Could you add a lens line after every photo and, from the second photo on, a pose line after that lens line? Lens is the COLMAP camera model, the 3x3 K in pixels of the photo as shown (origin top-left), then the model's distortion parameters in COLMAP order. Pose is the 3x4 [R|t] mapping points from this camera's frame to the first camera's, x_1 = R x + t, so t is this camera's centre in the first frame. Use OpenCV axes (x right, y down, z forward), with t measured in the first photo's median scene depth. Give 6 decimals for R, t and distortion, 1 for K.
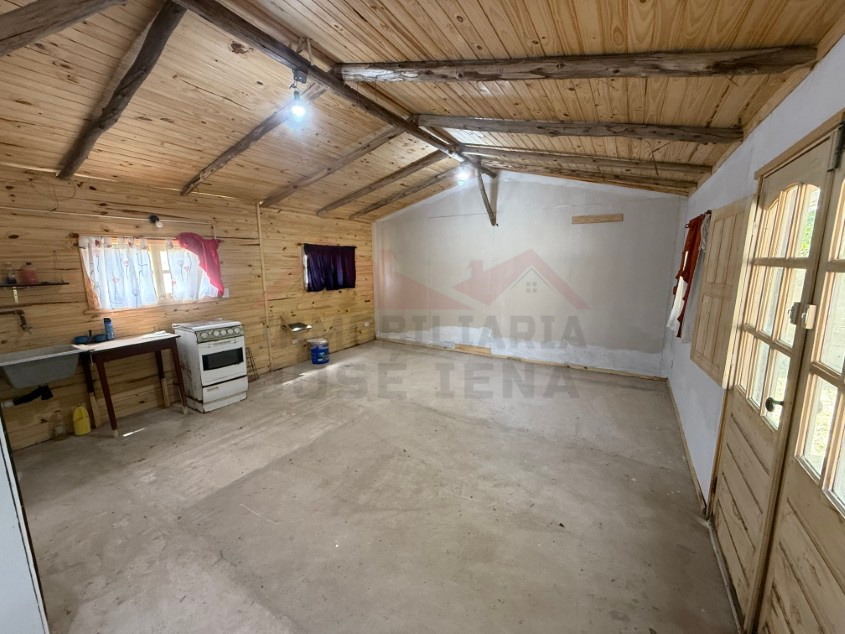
lens RADIAL K [[338.8, 0, 421.7], [0, 338.8, 317.8], [0, 0, 1]] dist [0.000165, -0.000335]
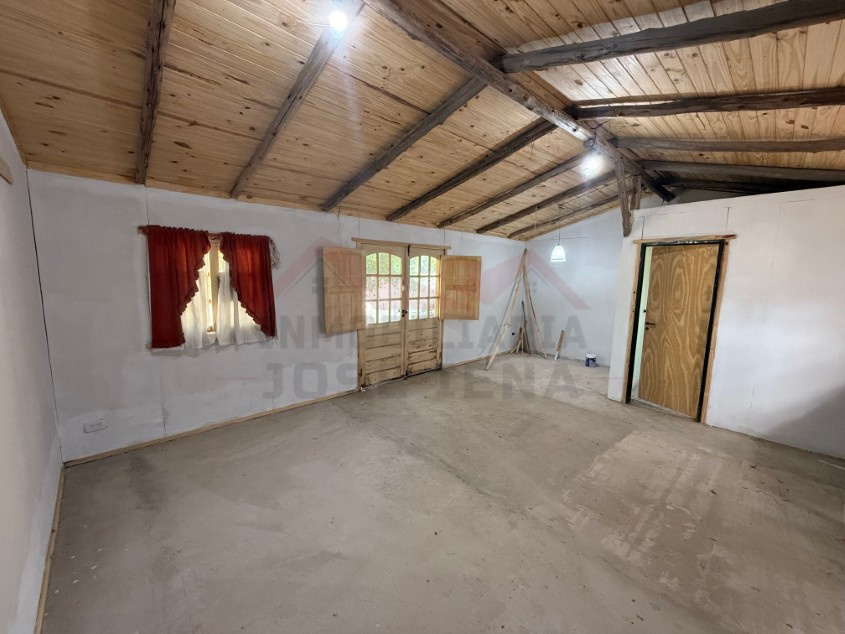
lens RADIAL K [[338.8, 0, 421.7], [0, 338.8, 317.8], [0, 0, 1]] dist [0.000165, -0.000335]
pose [[-0.963460, -0.045051, 0.264038, -0.062789], [0.033452, 0.957798, 0.285488, -0.277439], [-0.265756, 0.283889, -0.921293, 1.604289]]
